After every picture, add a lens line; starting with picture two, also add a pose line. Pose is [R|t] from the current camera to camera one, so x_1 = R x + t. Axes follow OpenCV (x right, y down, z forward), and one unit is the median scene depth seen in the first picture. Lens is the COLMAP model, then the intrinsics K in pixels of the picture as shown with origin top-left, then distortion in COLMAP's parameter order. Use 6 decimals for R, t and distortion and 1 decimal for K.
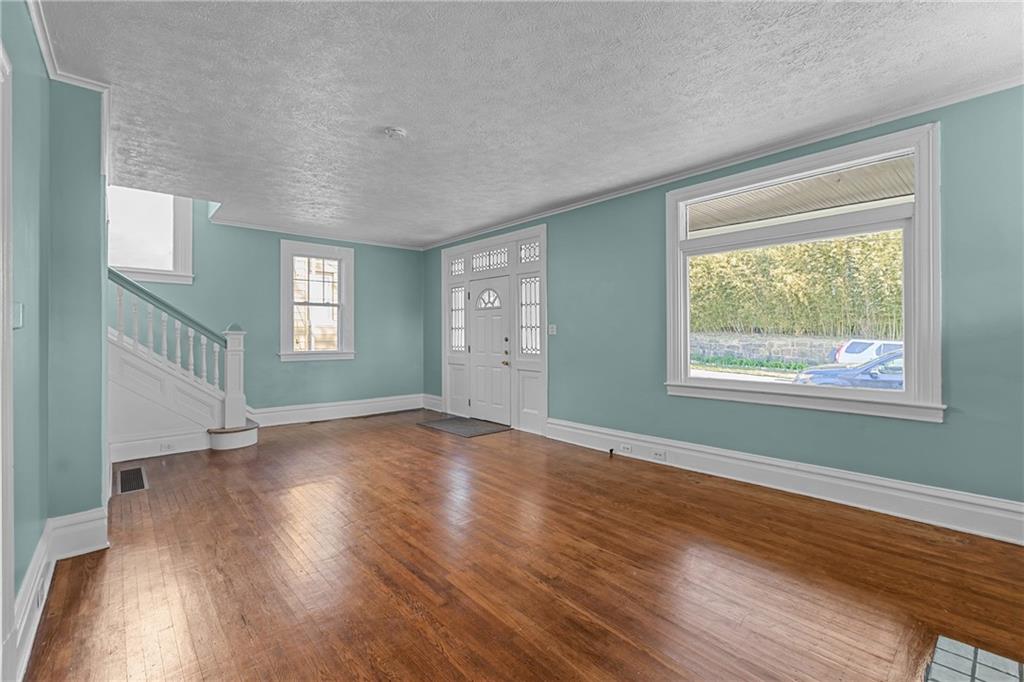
lens RADIAL K [[456.4, 0, 514.7], [0, 456.4, 334.7], [0, 0, 1]] dist [-0.003341, -0.001404]
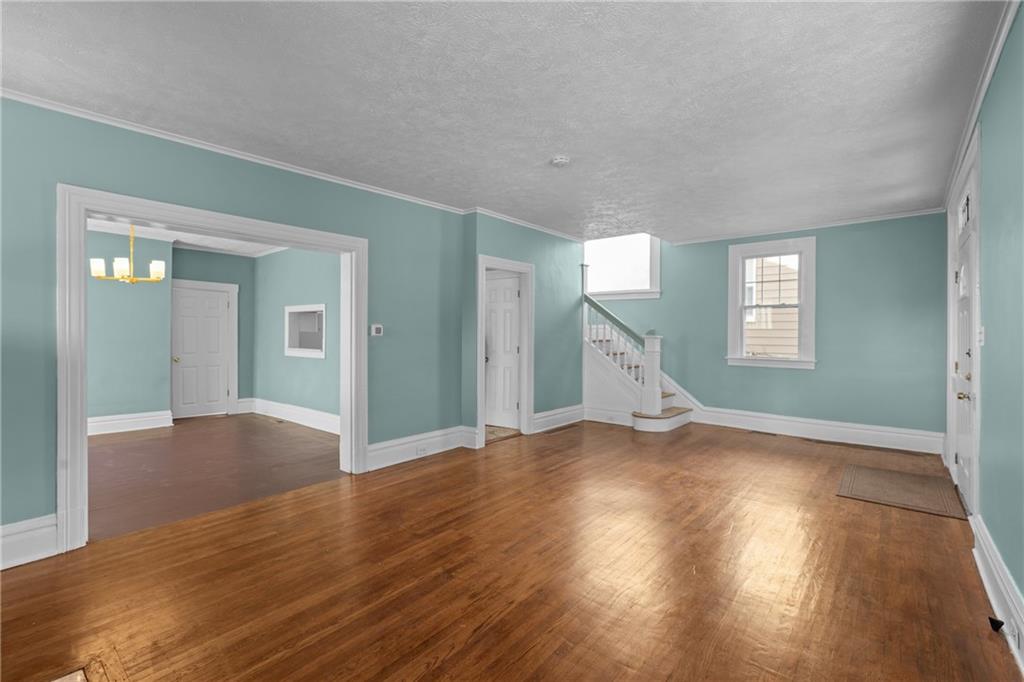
lens RADIAL K [[456.4, 0, 510.3], [0, 456.4, 335.9], [0, 0, 1]] dist [-0.003341, -0.001404]
pose [[0.130613, 0.006540, -0.991412, 0.617887], [-0.009346, 0.999942, 0.005365, -0.010691], [0.991389, 0.008565, 0.130667, 0.542295]]
